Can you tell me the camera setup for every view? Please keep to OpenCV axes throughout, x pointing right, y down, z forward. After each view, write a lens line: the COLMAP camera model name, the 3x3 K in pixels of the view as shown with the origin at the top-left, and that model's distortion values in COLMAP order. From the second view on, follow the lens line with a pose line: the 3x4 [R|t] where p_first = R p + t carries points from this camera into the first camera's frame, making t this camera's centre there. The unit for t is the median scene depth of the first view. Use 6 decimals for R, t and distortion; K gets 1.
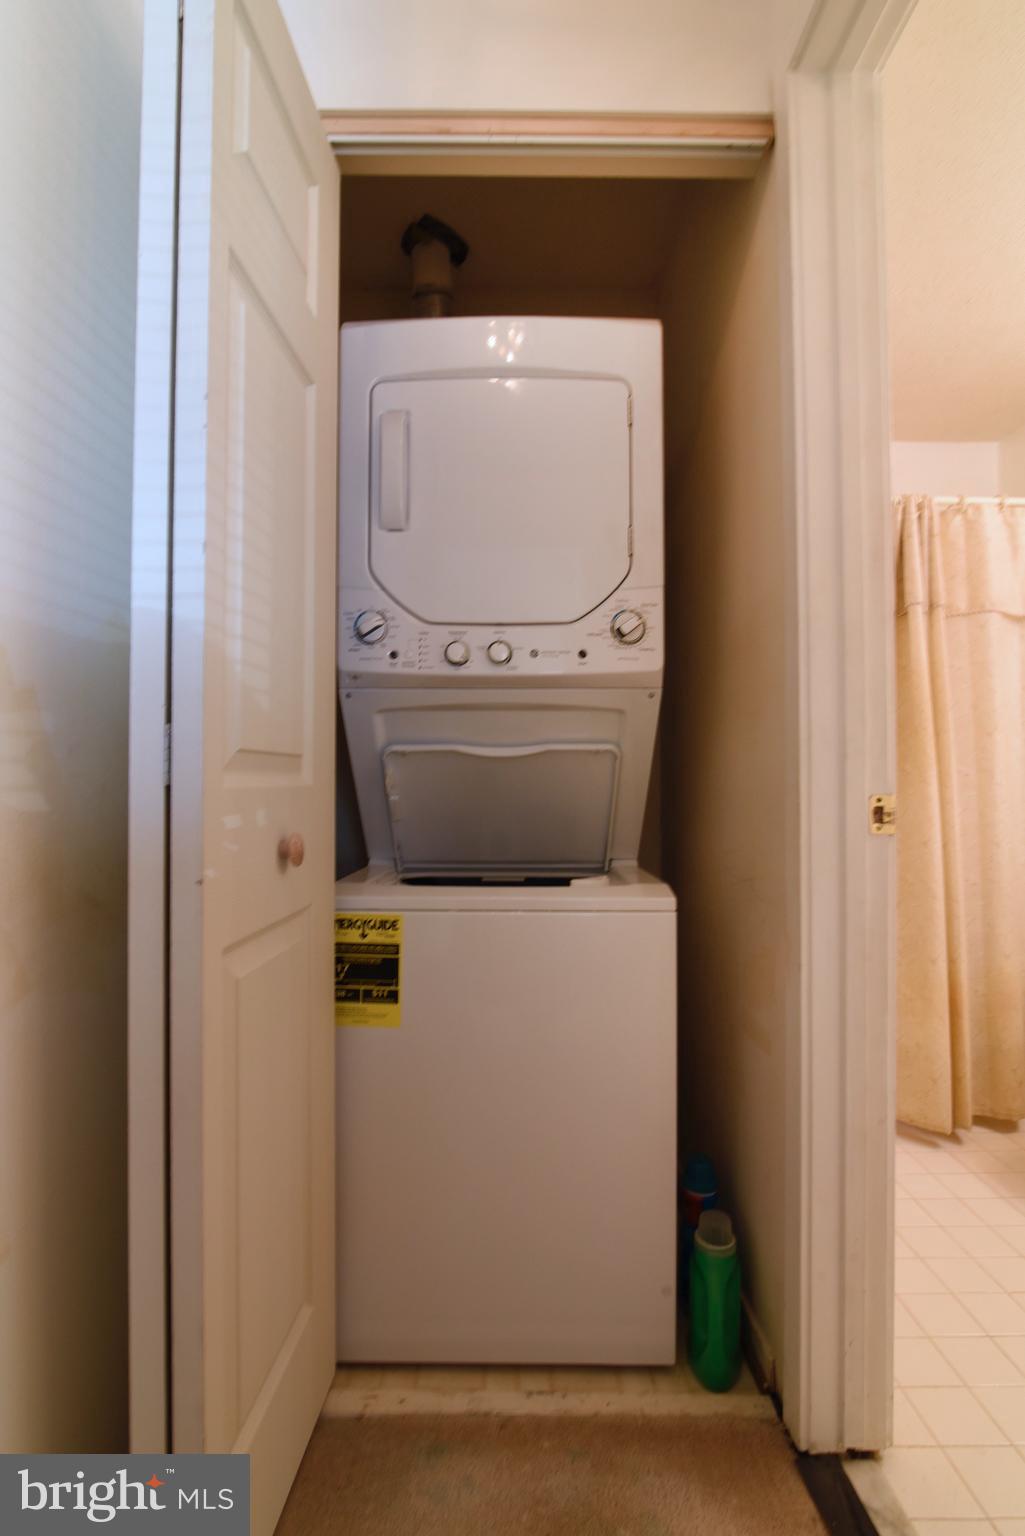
lens RADIAL K [[701.6, 0, 512.5], [0, 701.6, 768.0], [0, 0, 1]] dist [-0.020832, 0.002060]
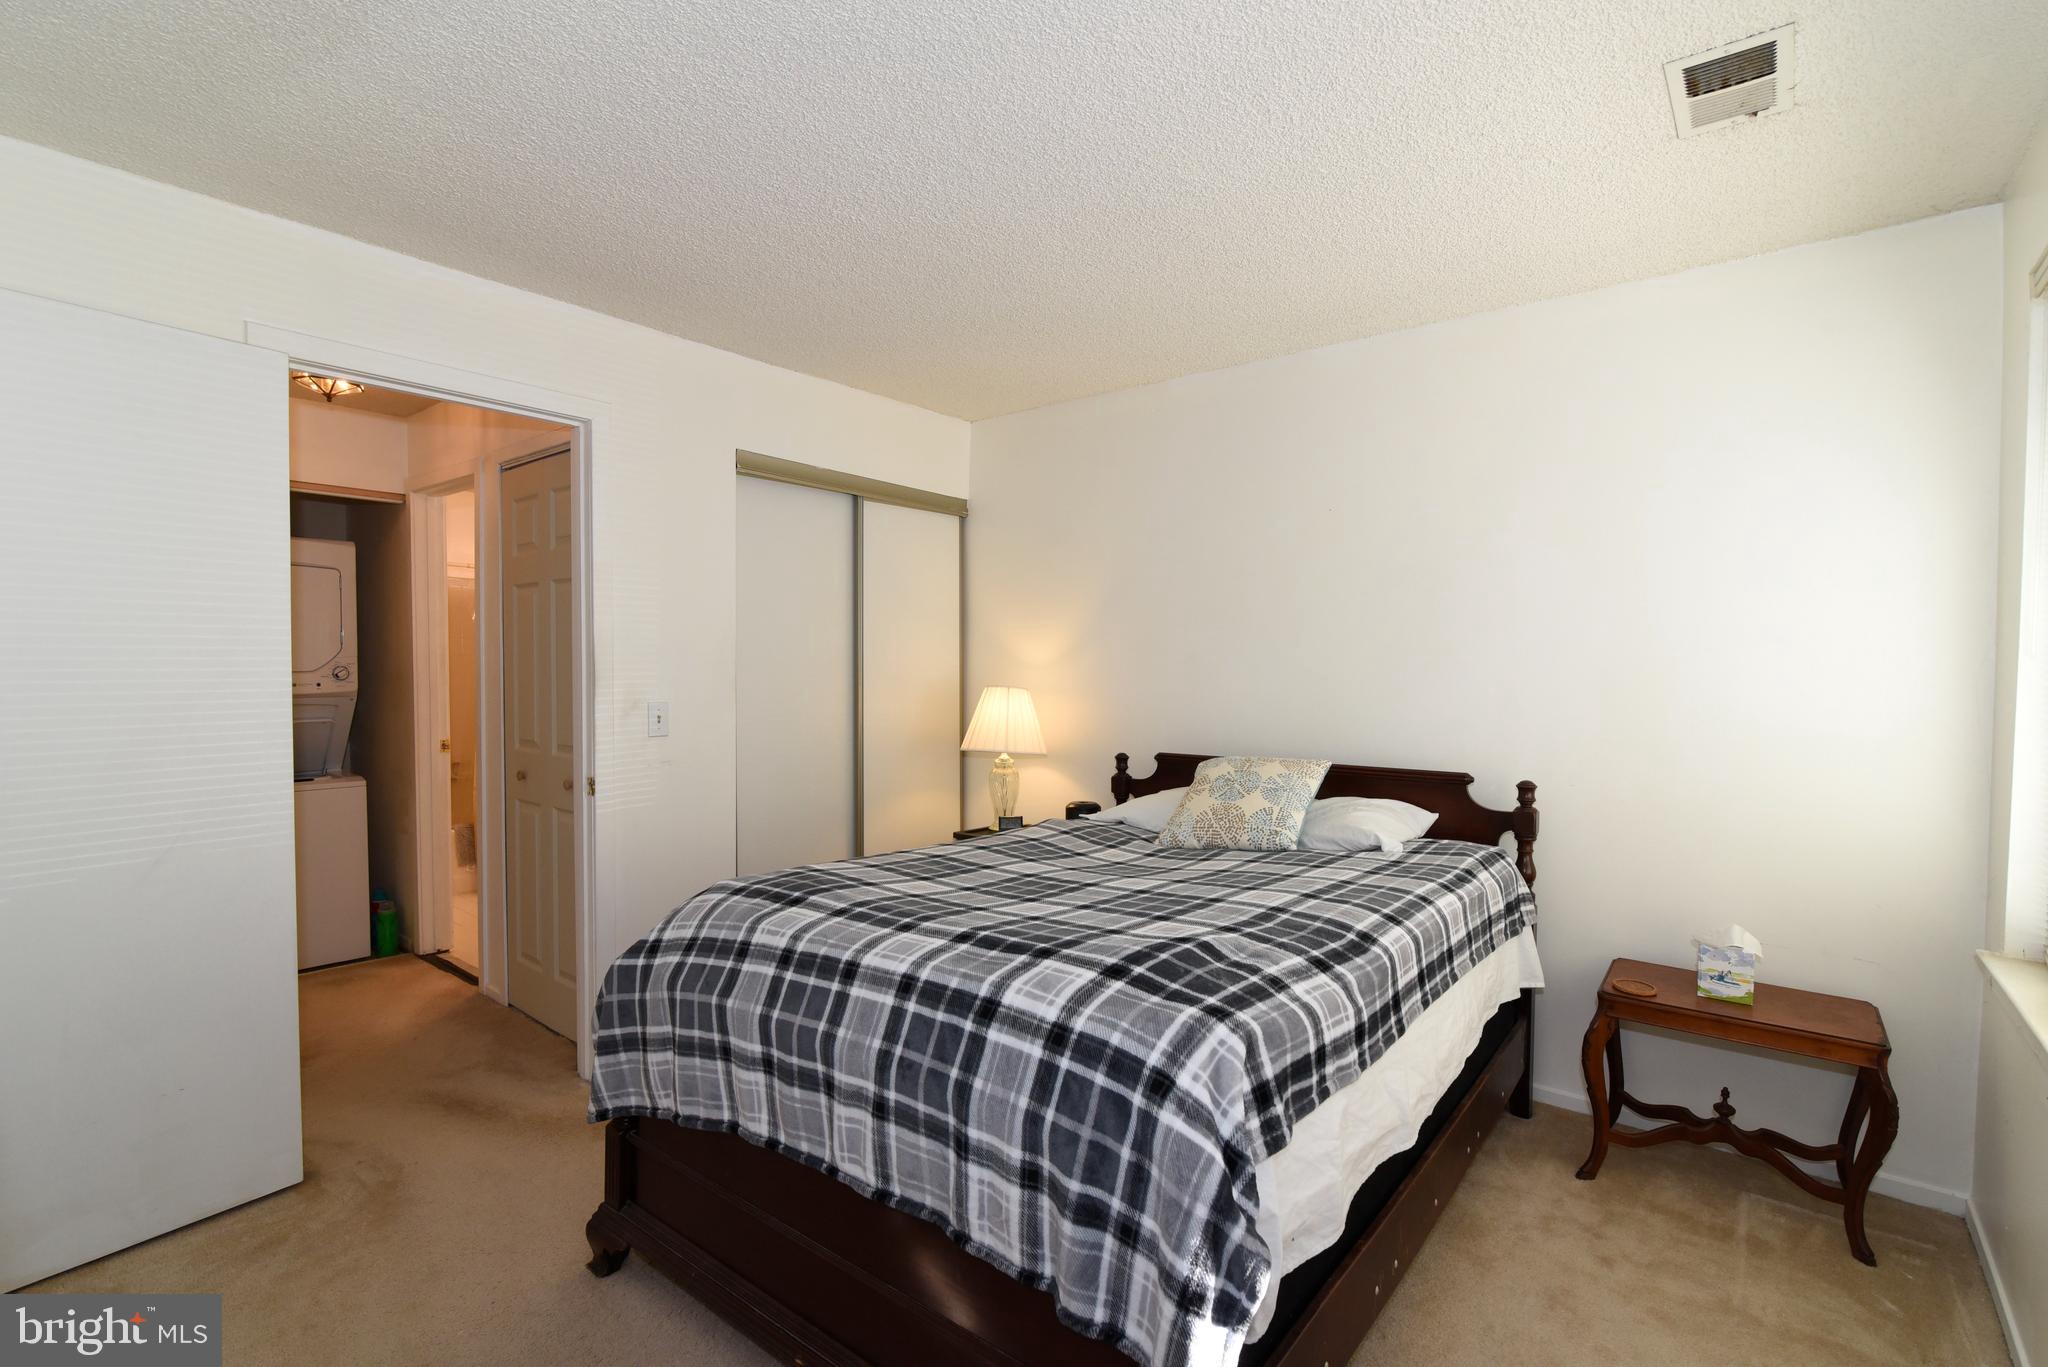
lens RADIAL K [[930.2, 0, 1019.6], [0, 930.2, 692.4], [0, 0, 1]] dist [-0.018967, 0.000280]
pose [[0.628835, -0.020121, 0.777278, -0.834355], [-0.012014, 0.999294, 0.035587, -0.275385], [-0.777446, -0.031717, 0.628149, -2.824092]]
